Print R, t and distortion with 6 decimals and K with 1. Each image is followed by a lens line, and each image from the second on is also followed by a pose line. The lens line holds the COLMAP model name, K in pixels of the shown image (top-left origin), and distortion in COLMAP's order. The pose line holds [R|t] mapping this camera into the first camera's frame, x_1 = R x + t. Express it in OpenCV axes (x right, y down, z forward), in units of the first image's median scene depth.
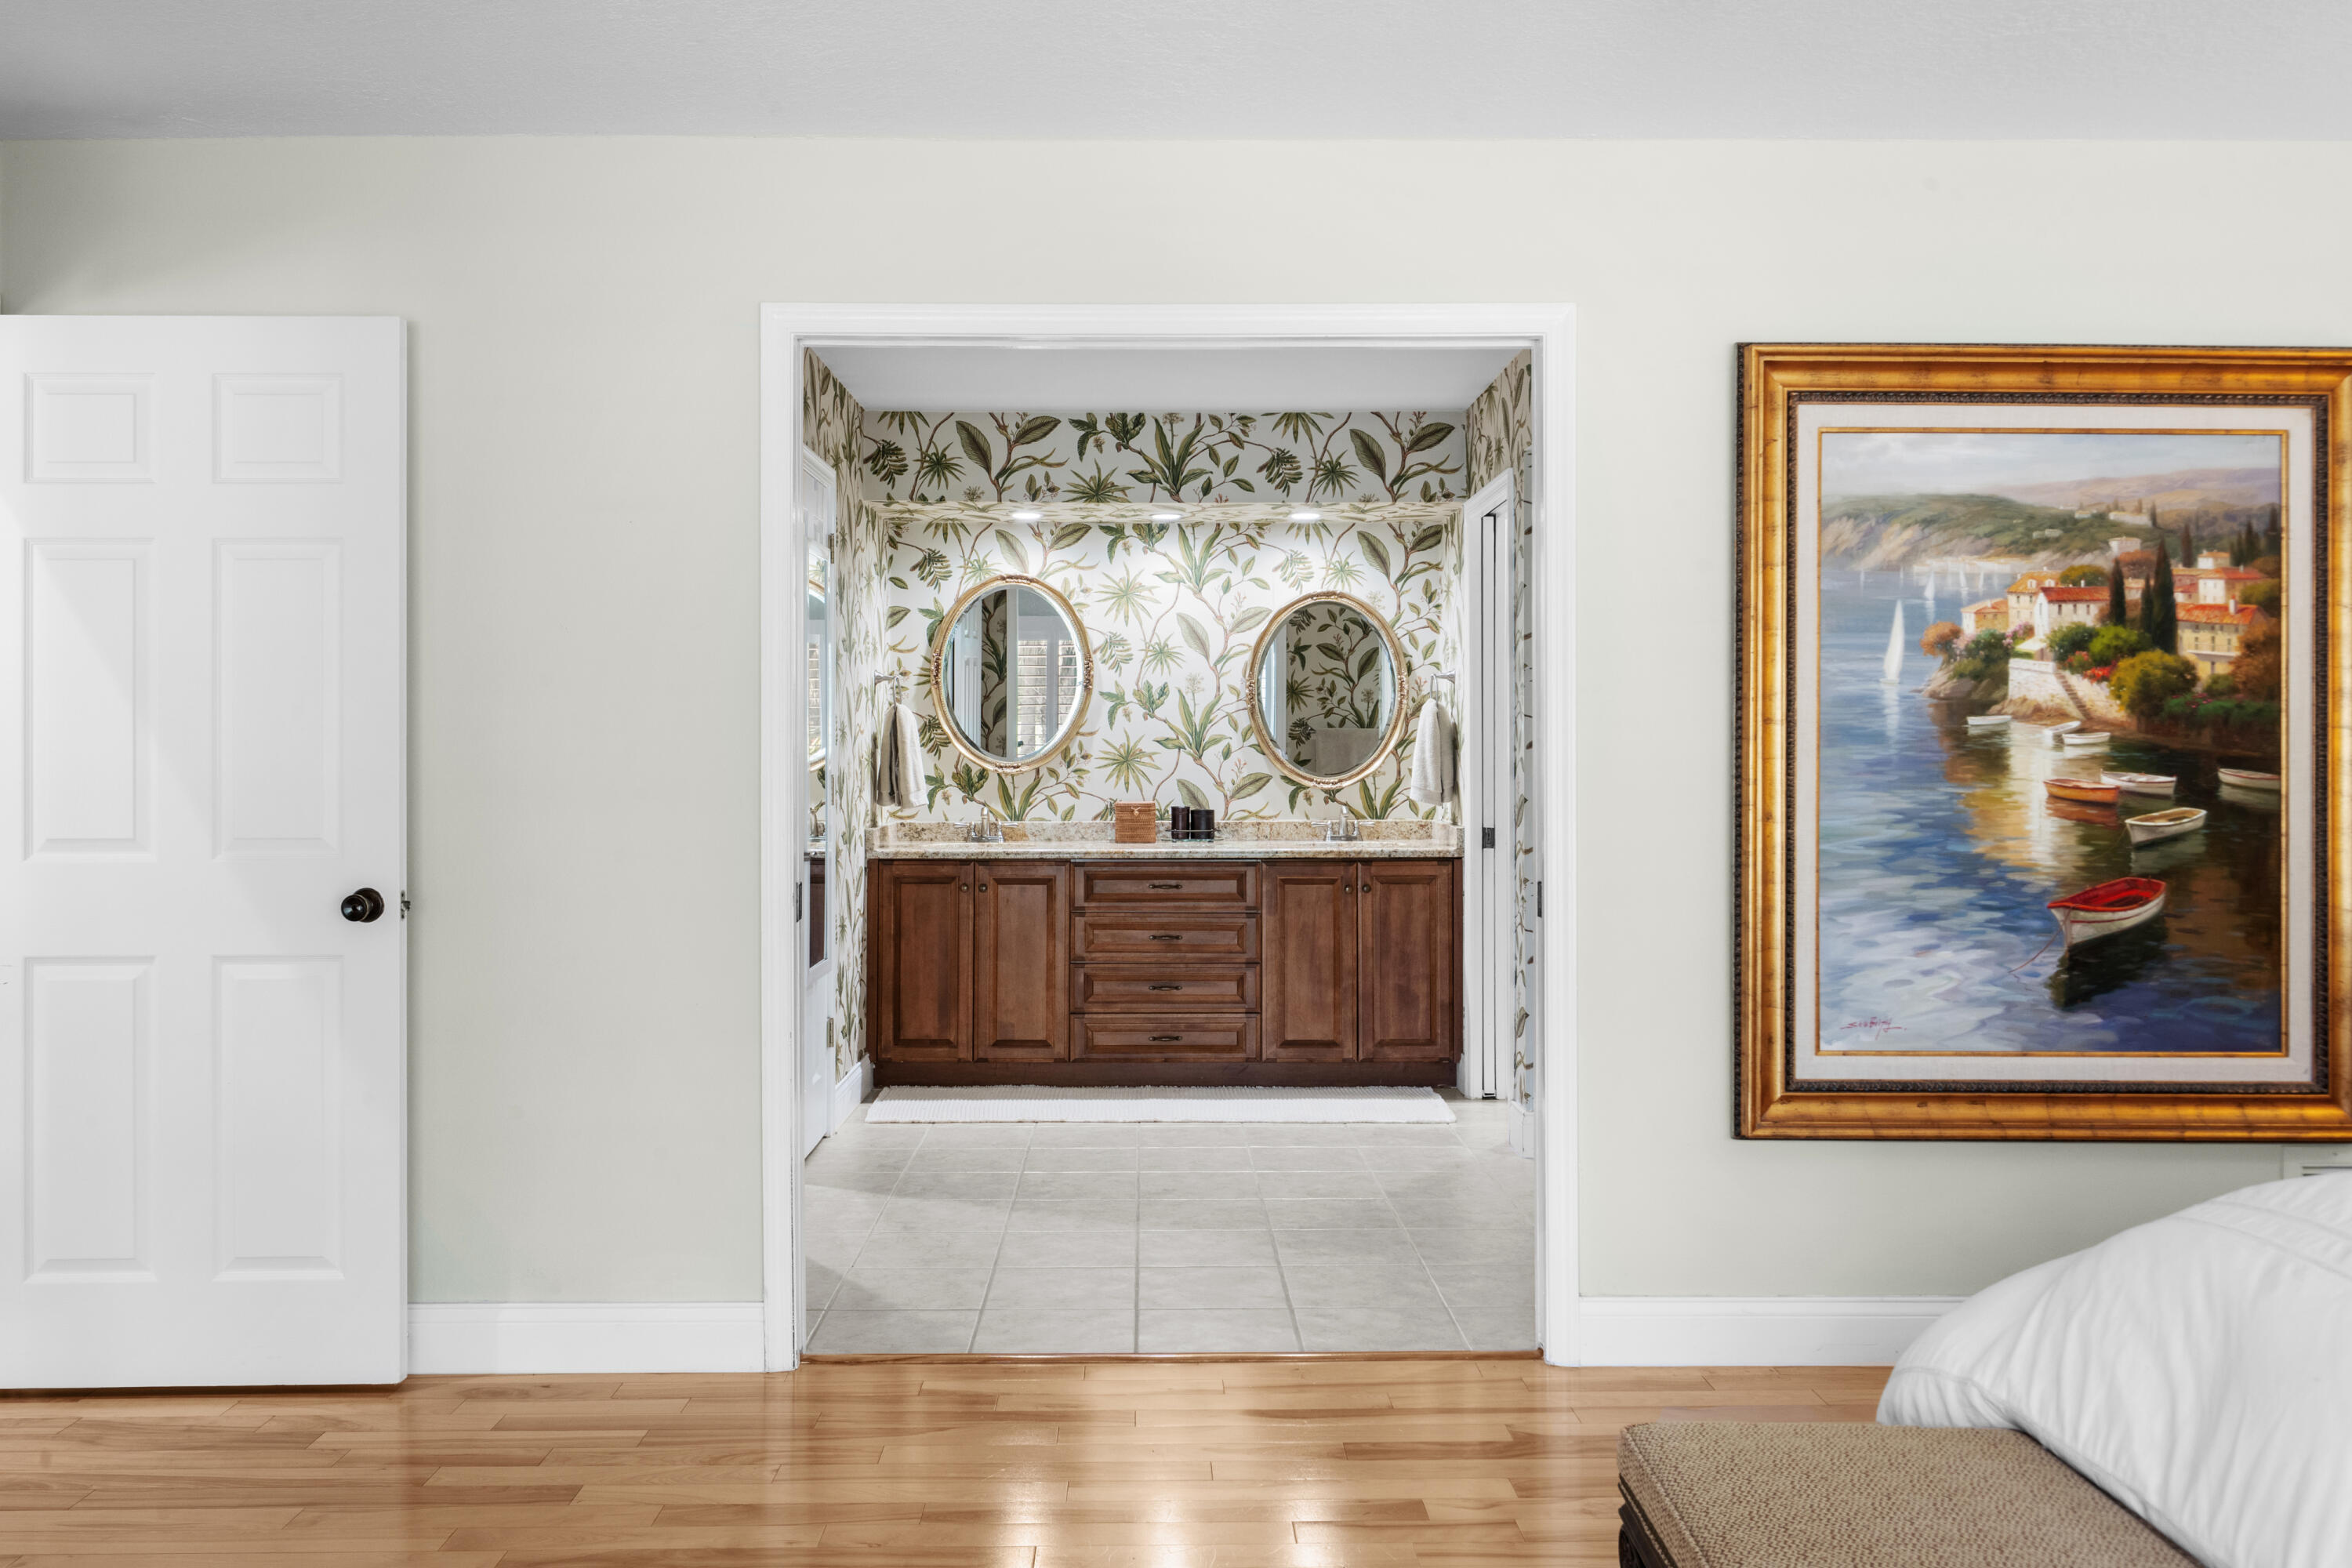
lens RADIAL K [[1904.6, 0, 1176.0], [0, 1904.6, 784.0], [0, 0, 1]] dist [0.005694, -0.001407]
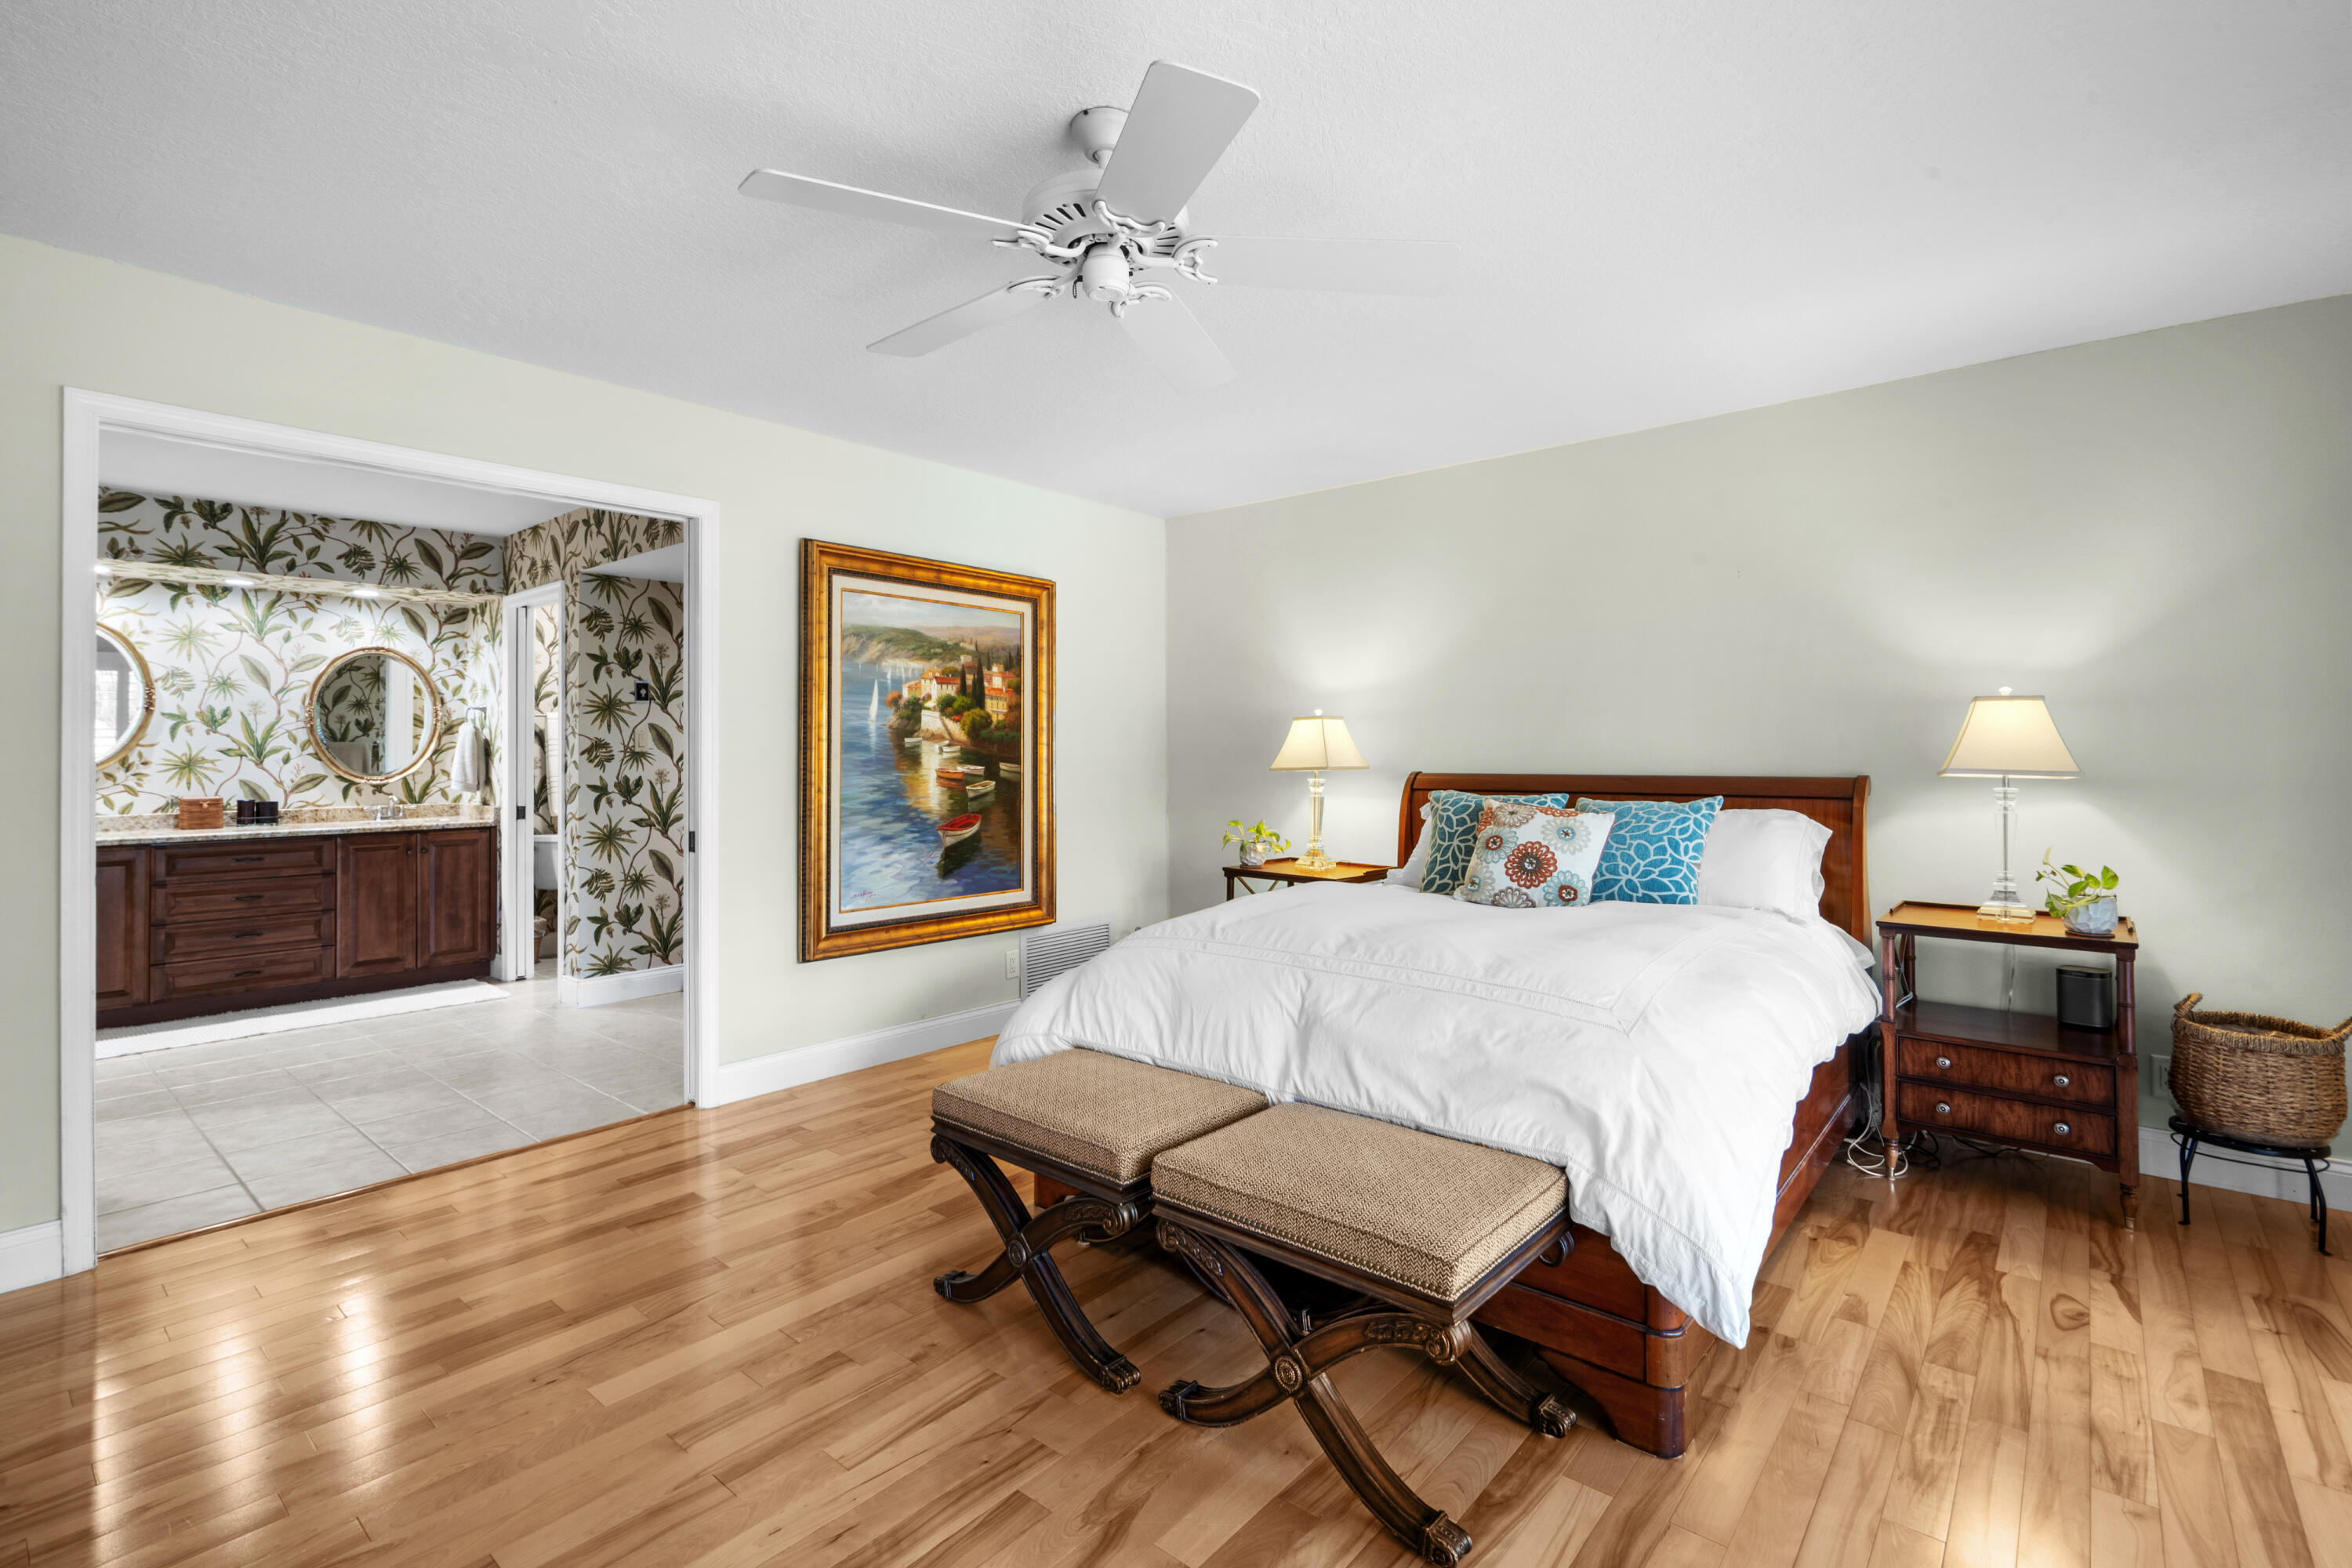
lens RADIAL K [[1079.8, 0, 1166.0], [0, 1079.8, 770.1], [0, 0, 1]] dist [-0.000593, 0.000415]
pose [[0.663145, -0.014015, 0.748360, -0.149719], [0.017761, 0.999838, 0.002986, 0.000173], [-0.748280, 0.011311, 0.663287, 0.016743]]
